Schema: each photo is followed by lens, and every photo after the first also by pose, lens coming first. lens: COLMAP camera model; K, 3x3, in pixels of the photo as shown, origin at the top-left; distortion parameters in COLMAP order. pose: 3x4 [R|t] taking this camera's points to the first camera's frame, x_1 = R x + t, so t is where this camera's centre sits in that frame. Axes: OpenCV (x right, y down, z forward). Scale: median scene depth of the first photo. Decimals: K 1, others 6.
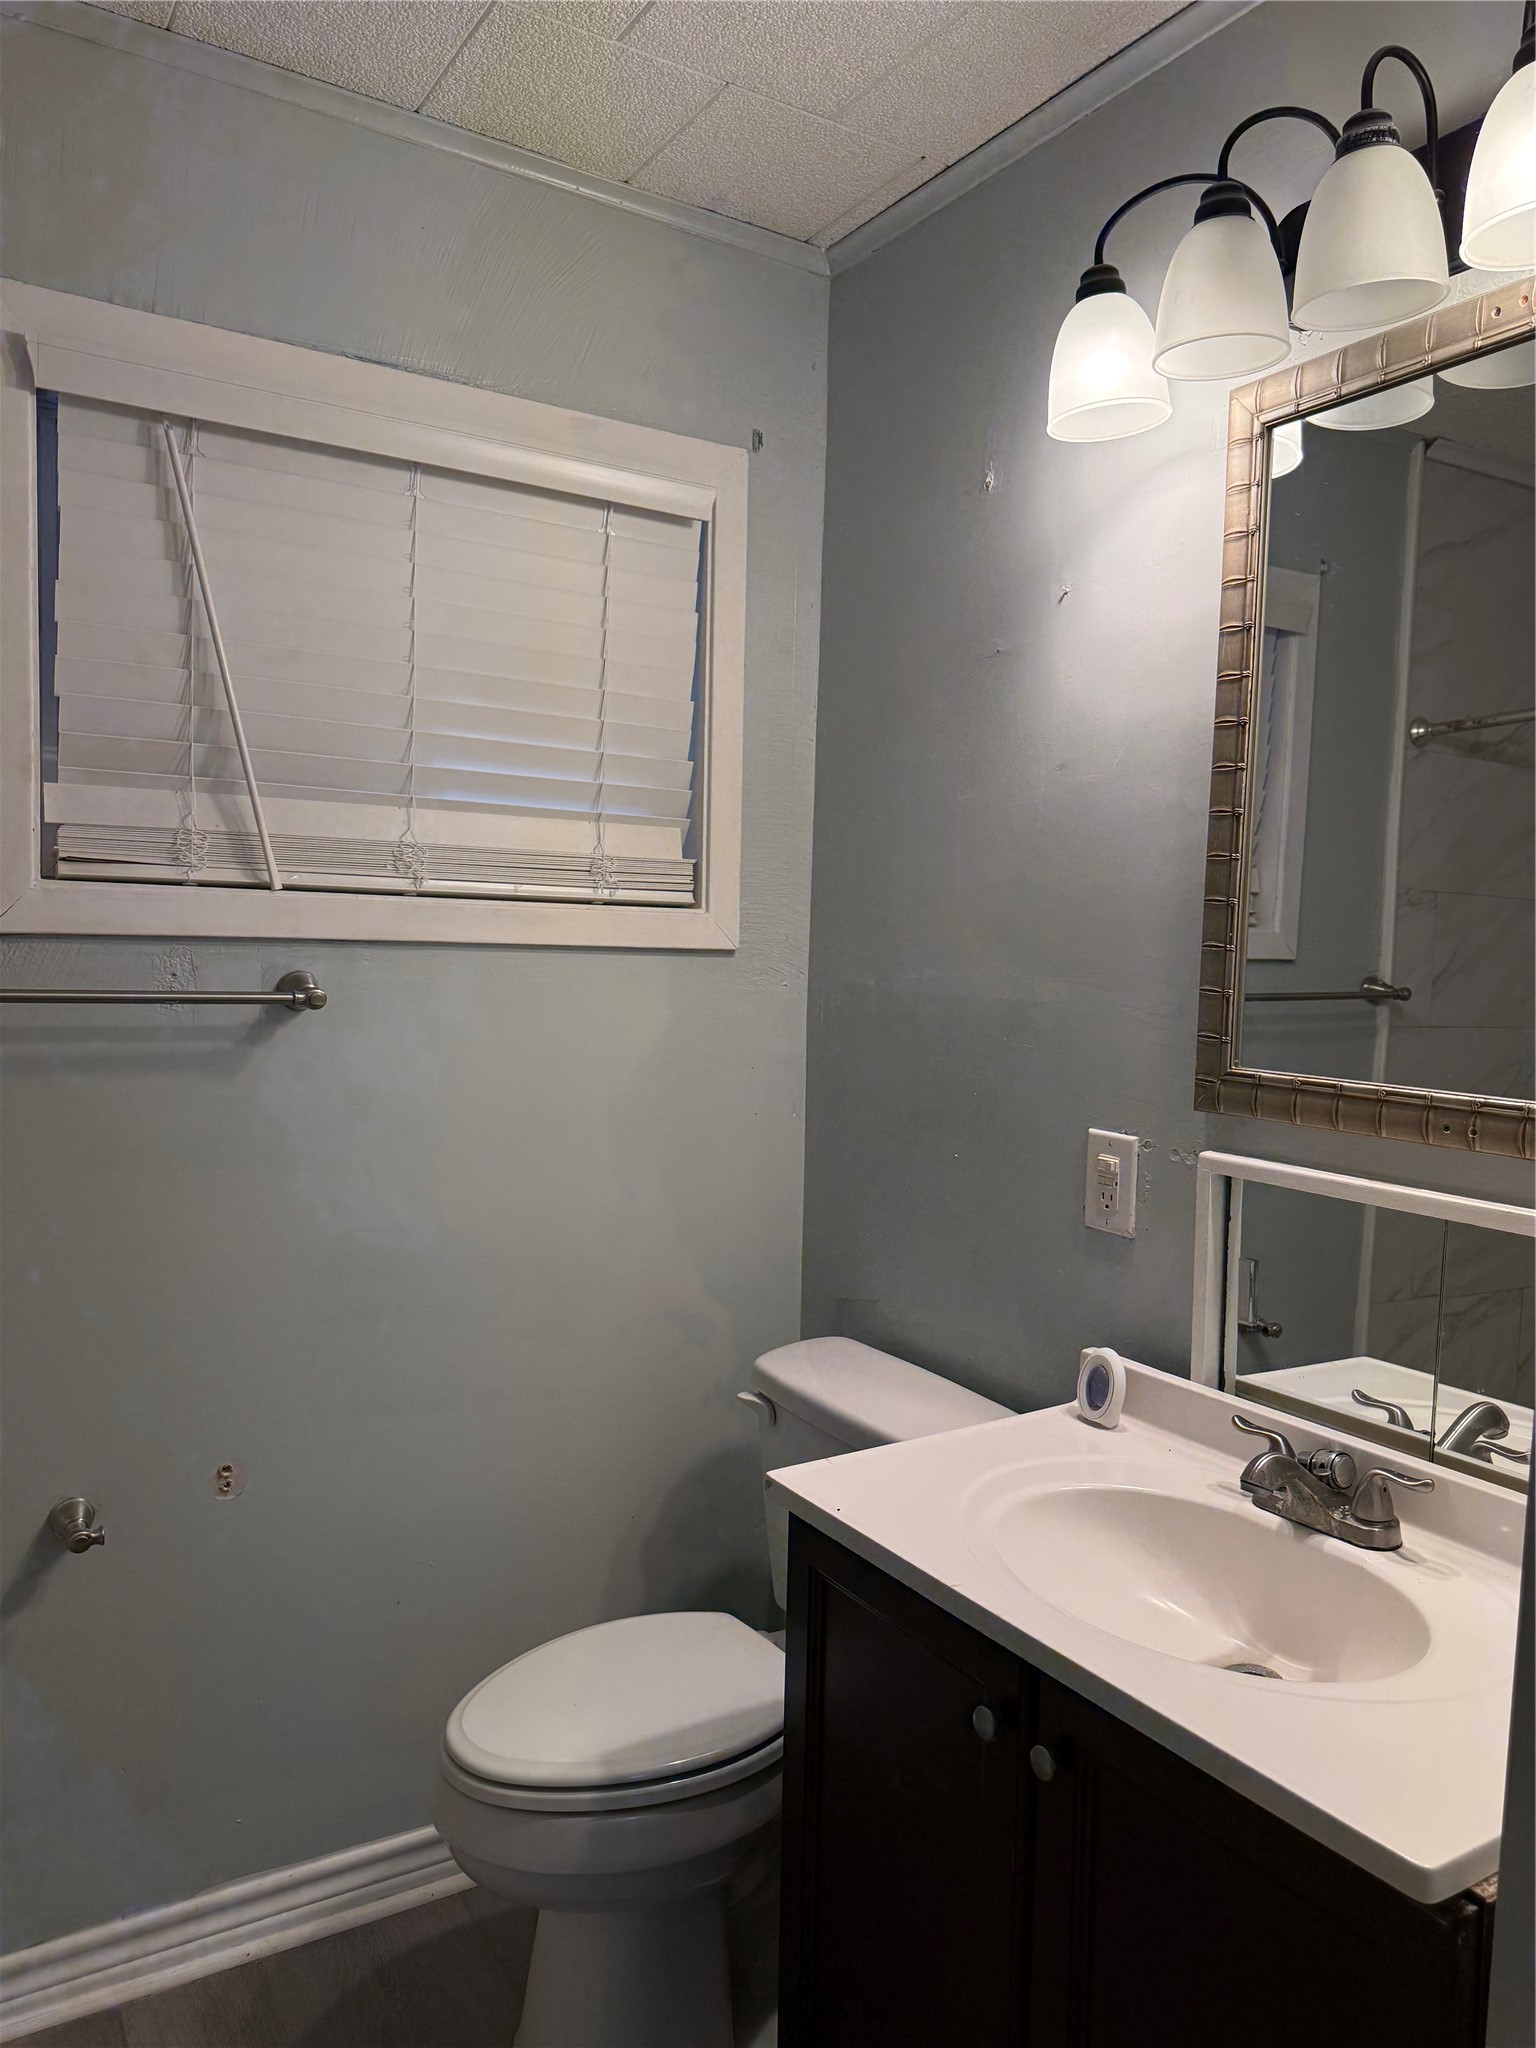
lens RADIAL K [[1441.3, 0, 768.0], [0, 1441.3, 1024.0], [0, 0, 1]] dist [0.059746, -0.105996]
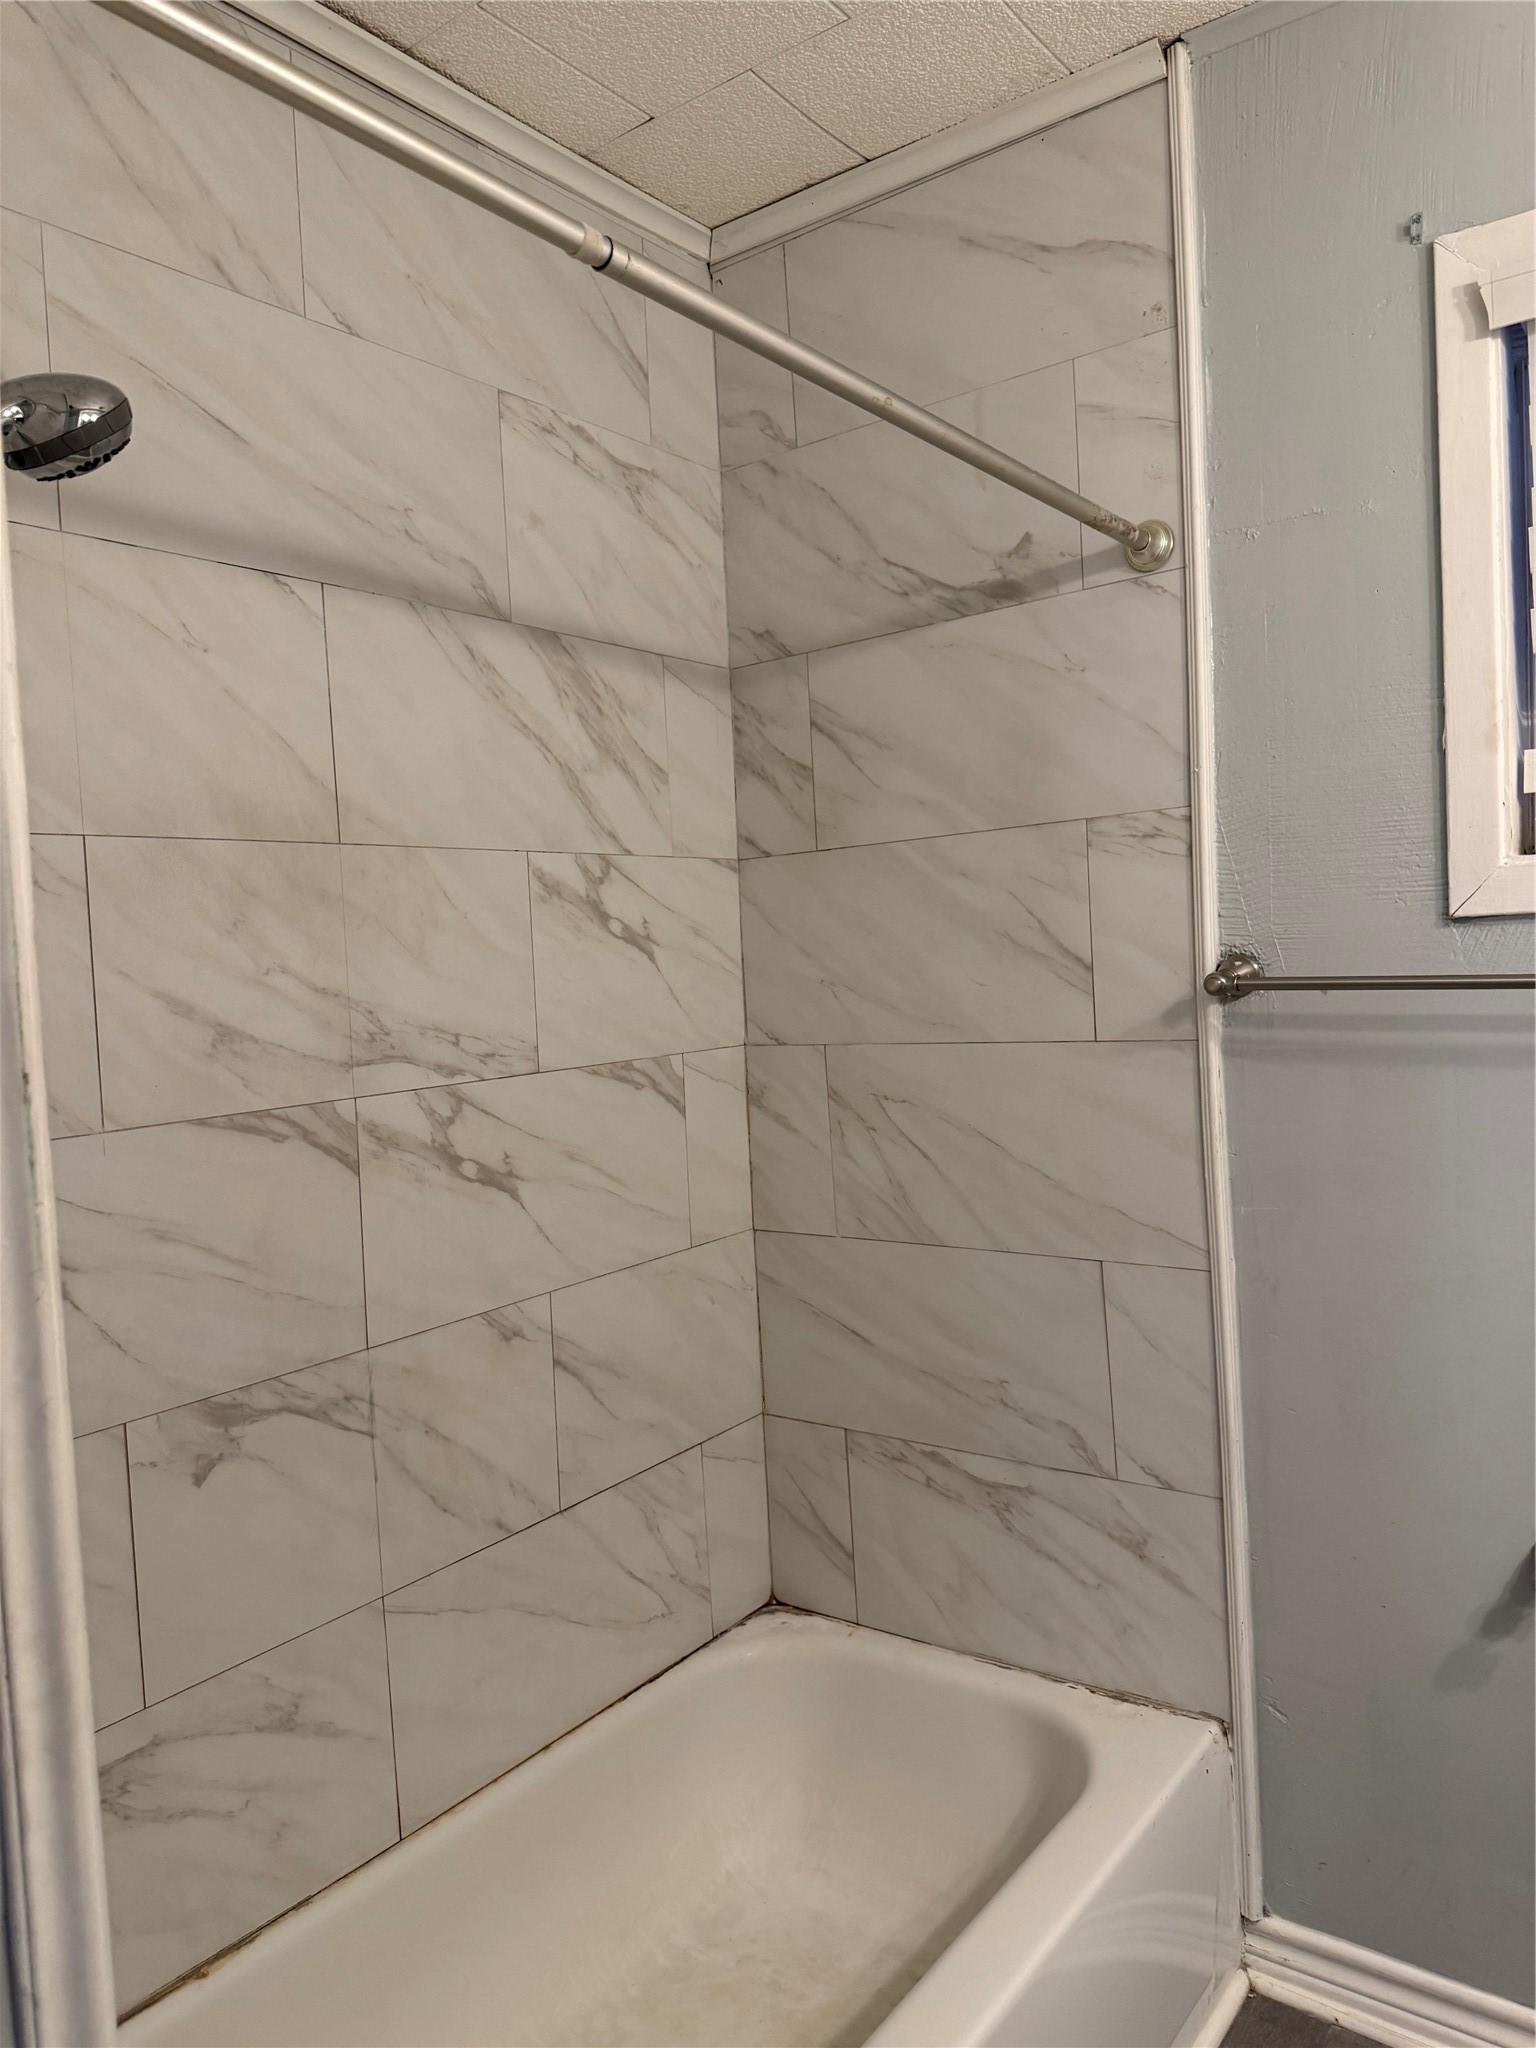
lens RADIAL K [[1441.3, 0, 768.0], [0, 1441.3, 1024.0], [0, 0, 1]] dist [0.059746, -0.105996]
pose [[0.336889, 0.004988, -0.941531, 0.215236], [0.002113, 0.999979, 0.006053, 0.001085], [0.941542, -0.004029, 0.336871, 0.241871]]
